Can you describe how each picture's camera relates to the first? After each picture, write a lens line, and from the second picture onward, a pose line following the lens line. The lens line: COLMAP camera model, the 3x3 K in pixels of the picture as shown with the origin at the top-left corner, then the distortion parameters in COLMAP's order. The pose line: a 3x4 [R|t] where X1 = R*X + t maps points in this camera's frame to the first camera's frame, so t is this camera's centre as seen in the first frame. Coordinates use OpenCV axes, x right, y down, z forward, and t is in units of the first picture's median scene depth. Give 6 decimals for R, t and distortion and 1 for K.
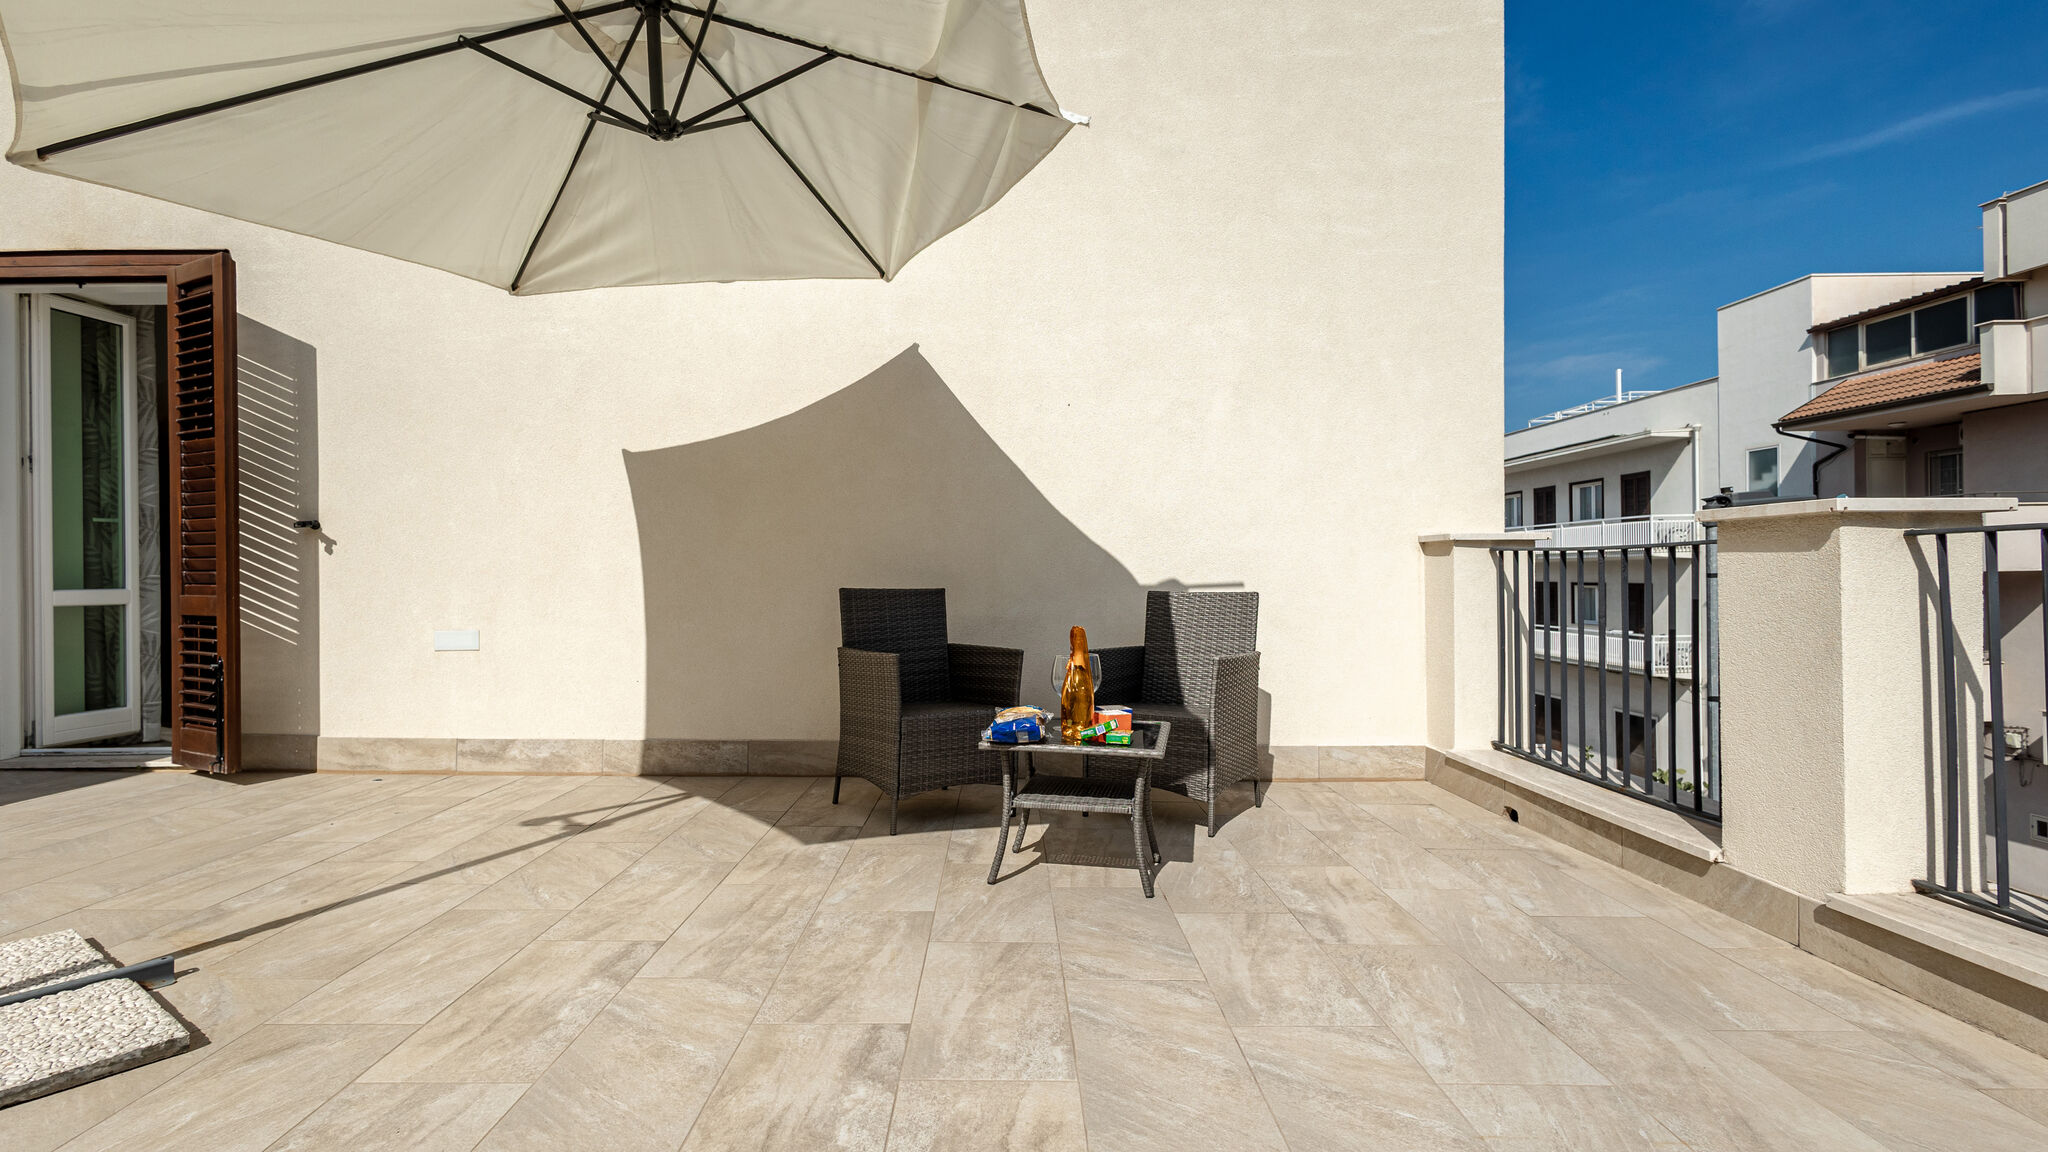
lens RADIAL K [[942.5, 0, 1012.3], [0, 942.5, 574.1], [0, 0, 1]] dist [0.015579, -0.003358]
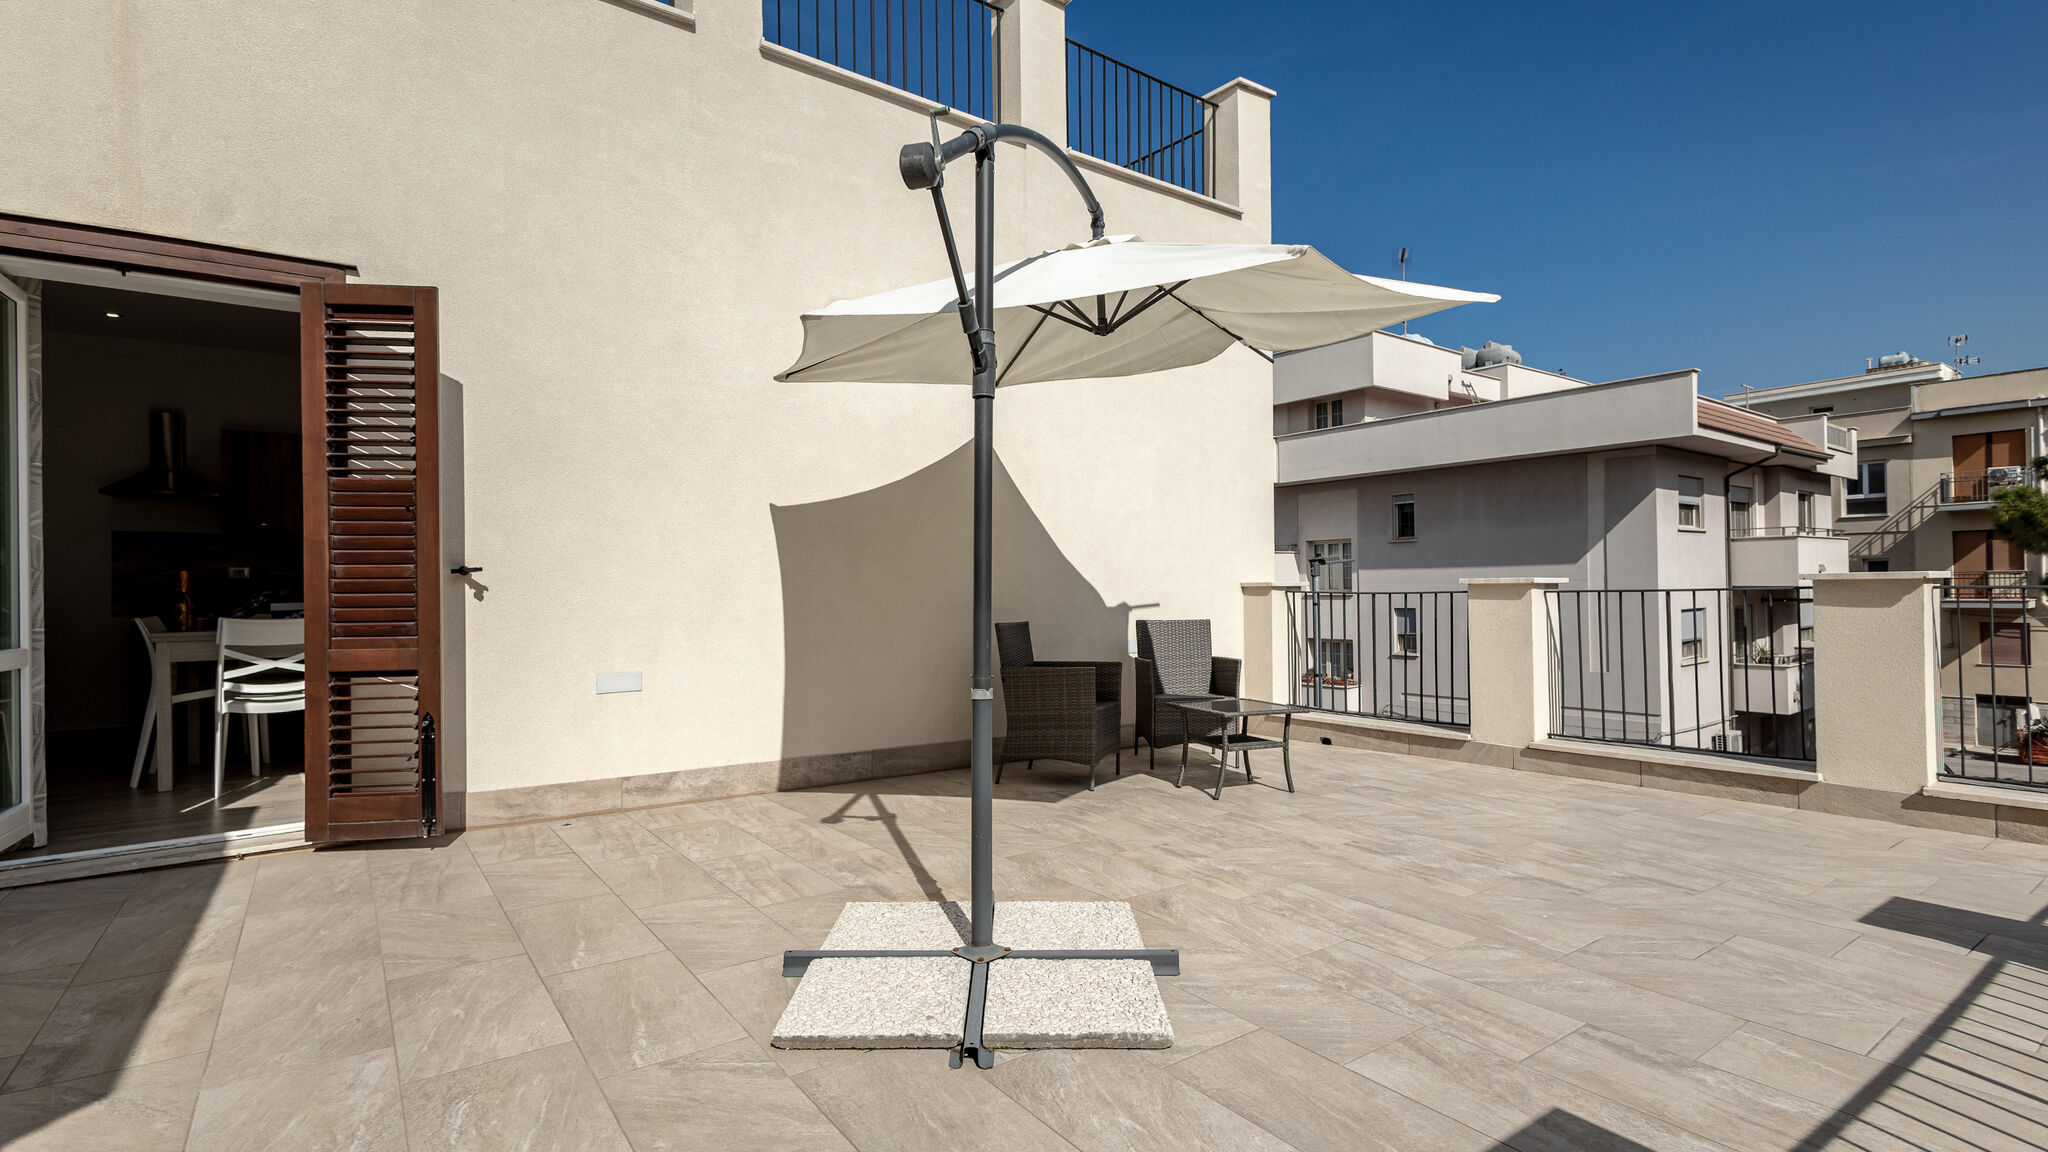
lens RADIAL K [[942.5, 0, 1024.9], [0, 942.5, 581.3], [0, 0, 1]] dist [0.015579, -0.003358]
pose [[0.809776, 0.002137, 0.586736, -0.915501], [0.006092, 0.999909, -0.012050, -0.028538], [-0.586708, 0.013332, 0.809689, -0.112069]]
